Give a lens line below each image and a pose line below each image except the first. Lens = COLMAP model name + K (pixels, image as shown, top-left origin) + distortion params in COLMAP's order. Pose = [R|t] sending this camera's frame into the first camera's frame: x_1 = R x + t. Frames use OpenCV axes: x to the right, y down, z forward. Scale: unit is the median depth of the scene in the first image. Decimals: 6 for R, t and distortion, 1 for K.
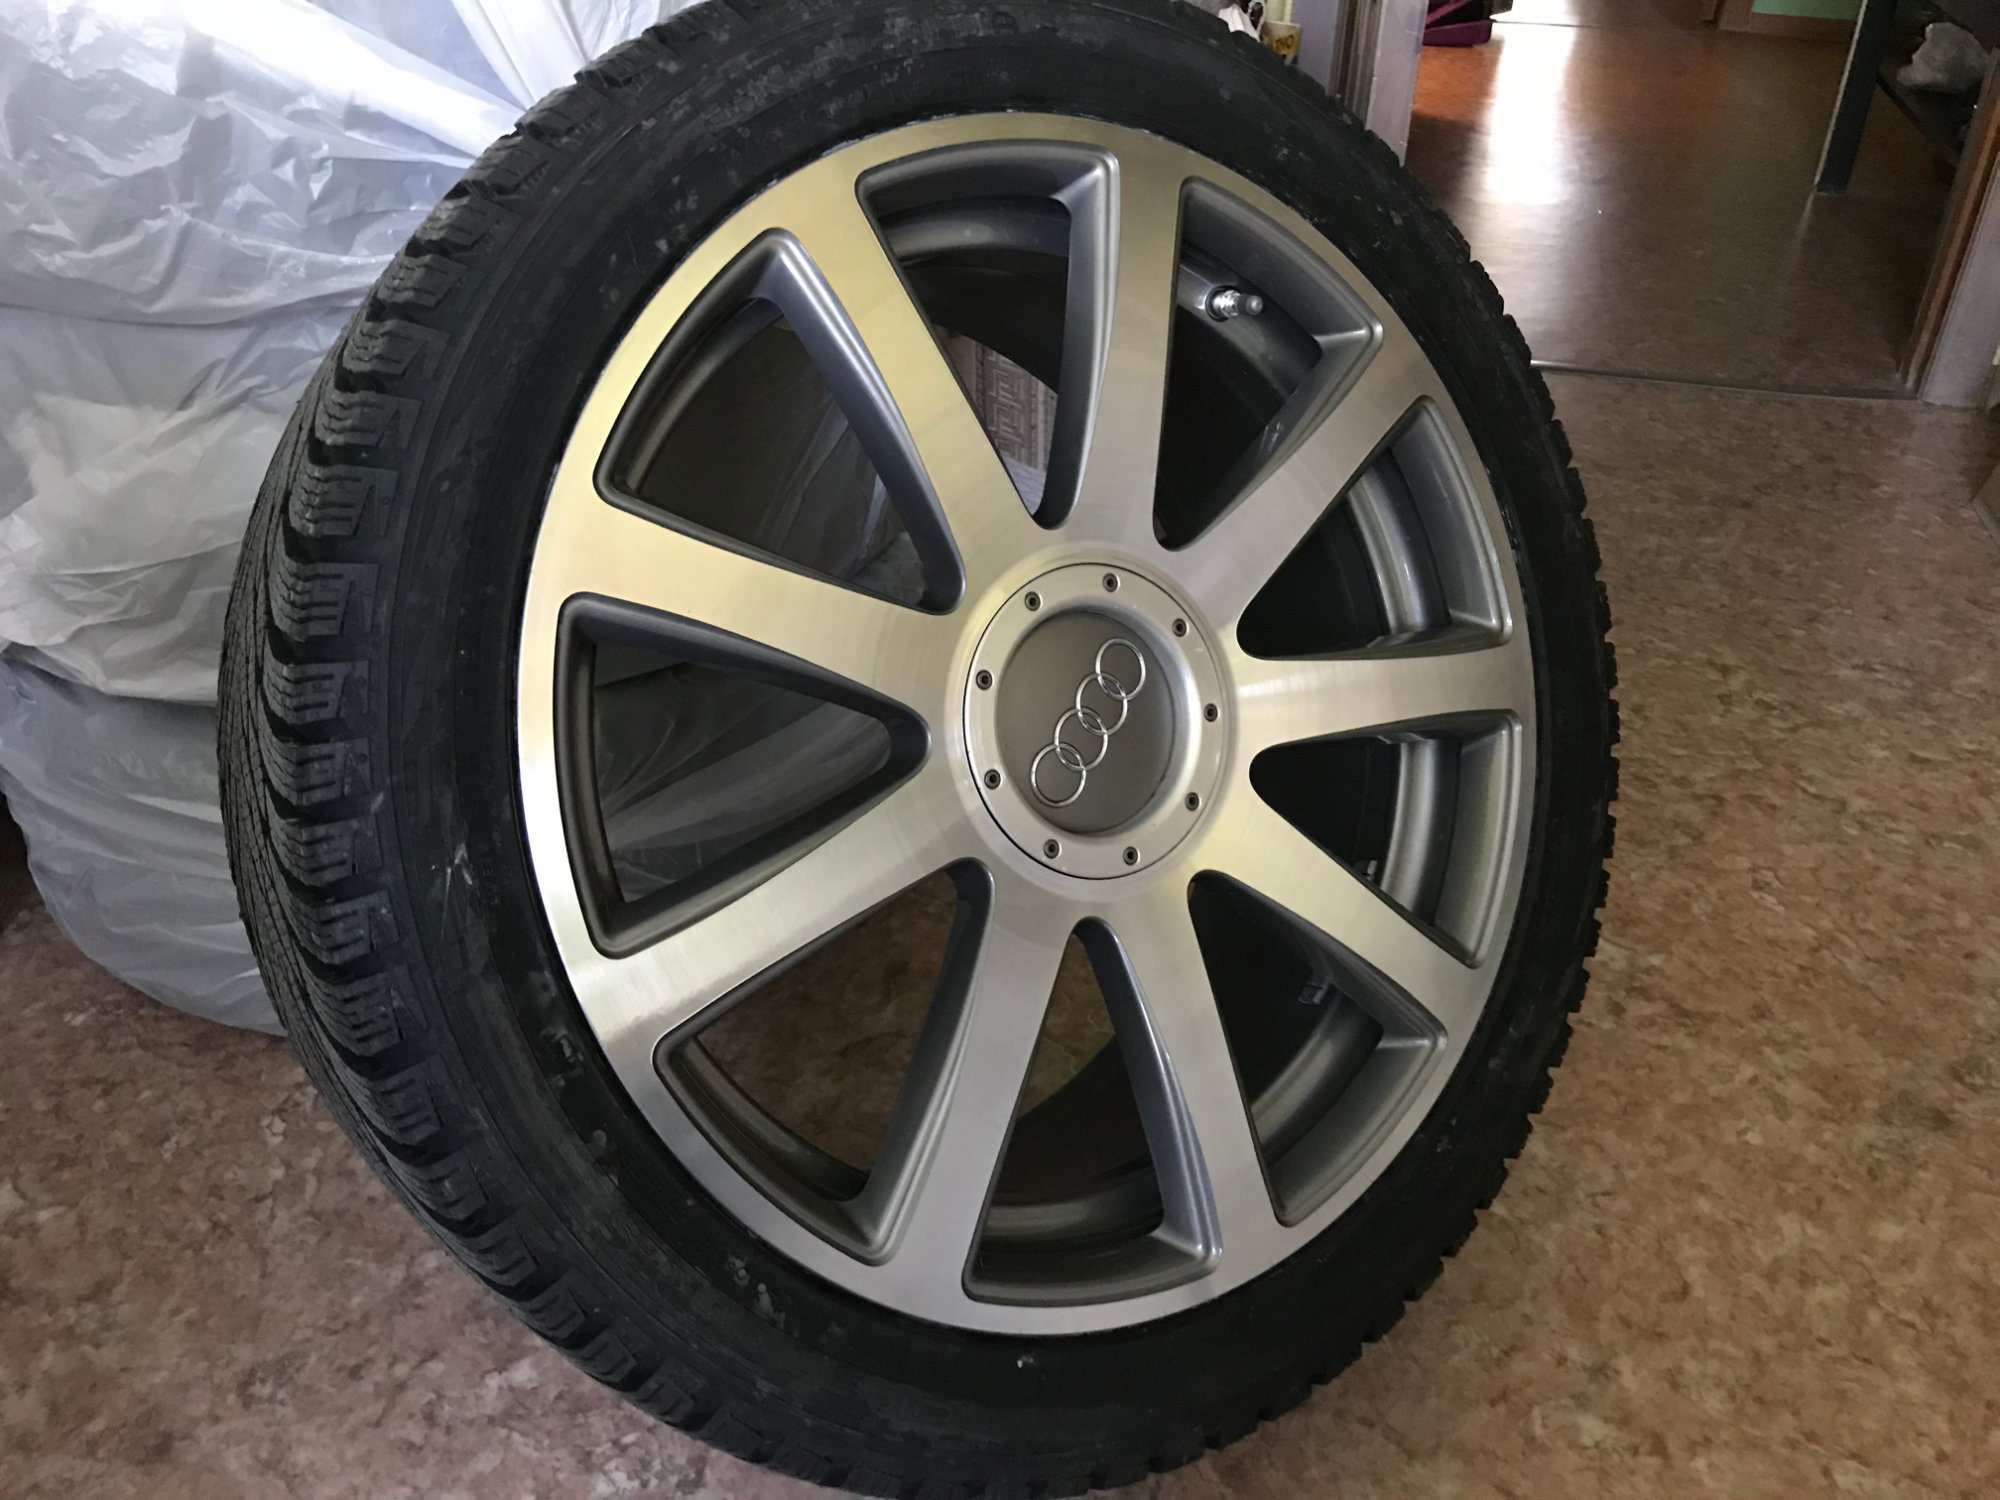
lens RADIAL K [[1750.9, 0, 1000.0], [0, 1750.9, 750.0], [0, 0, 1]] dist [0.006693, -0.010328]
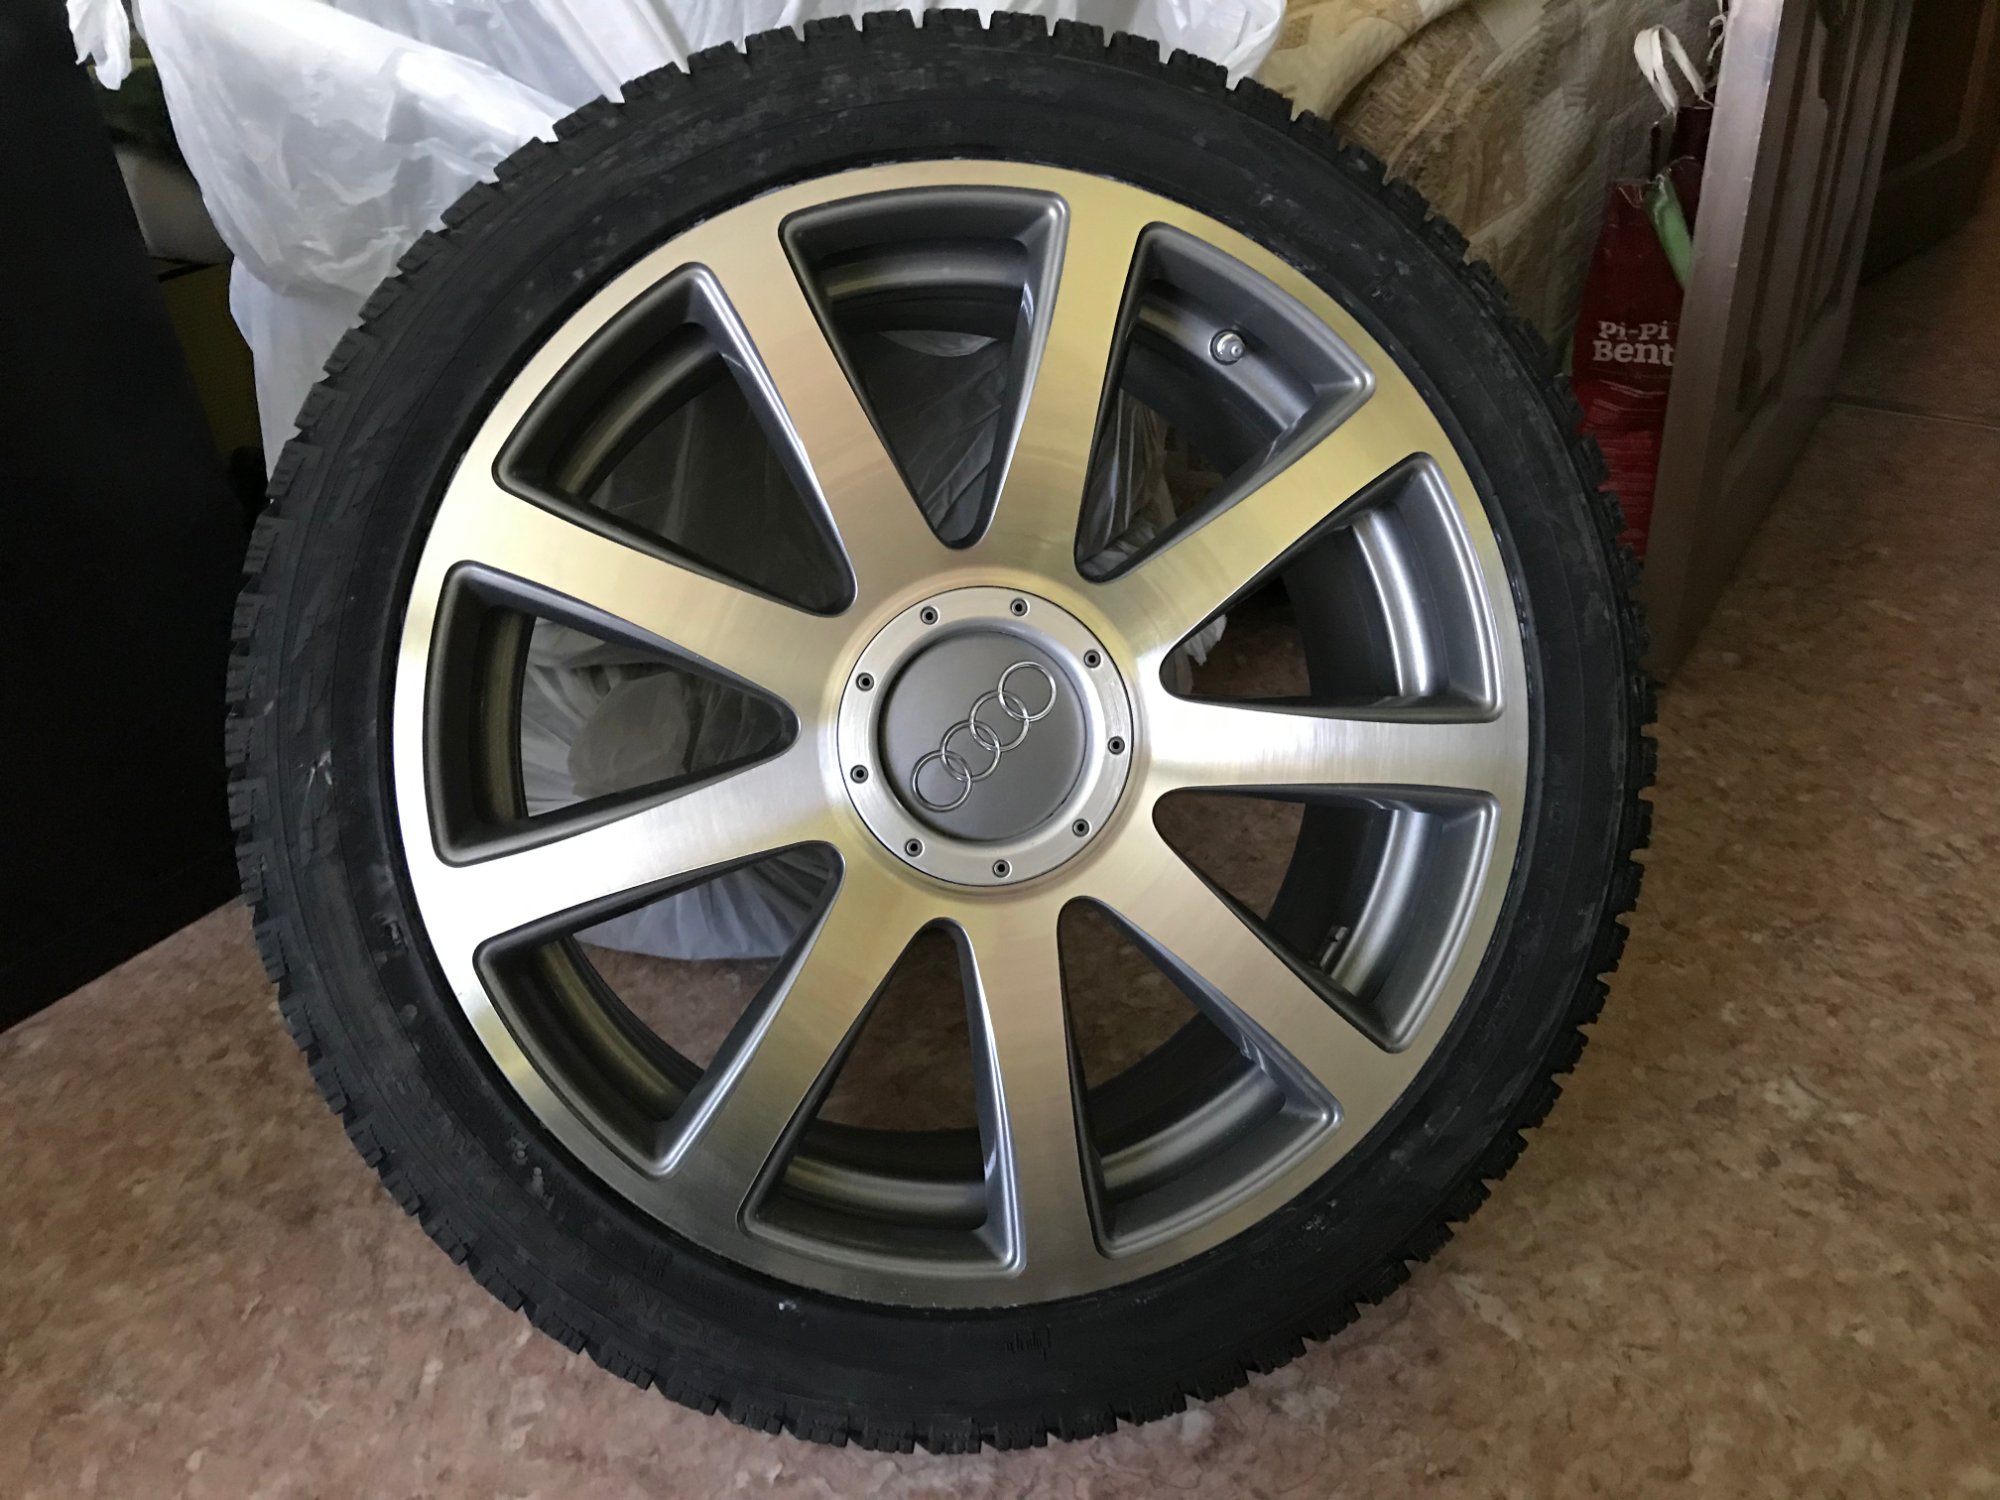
lens RADIAL K [[1750.9, 0, 1000.0], [0, 1750.9, 750.0], [0, 0, 1]] dist [0.006693, -0.010328]
pose [[0.907926, 0.138707, -0.395513, 0.498998], [-0.141774, 0.989663, 0.021627, -0.033429], [0.394424, 0.036438, 0.918206, 0.039824]]
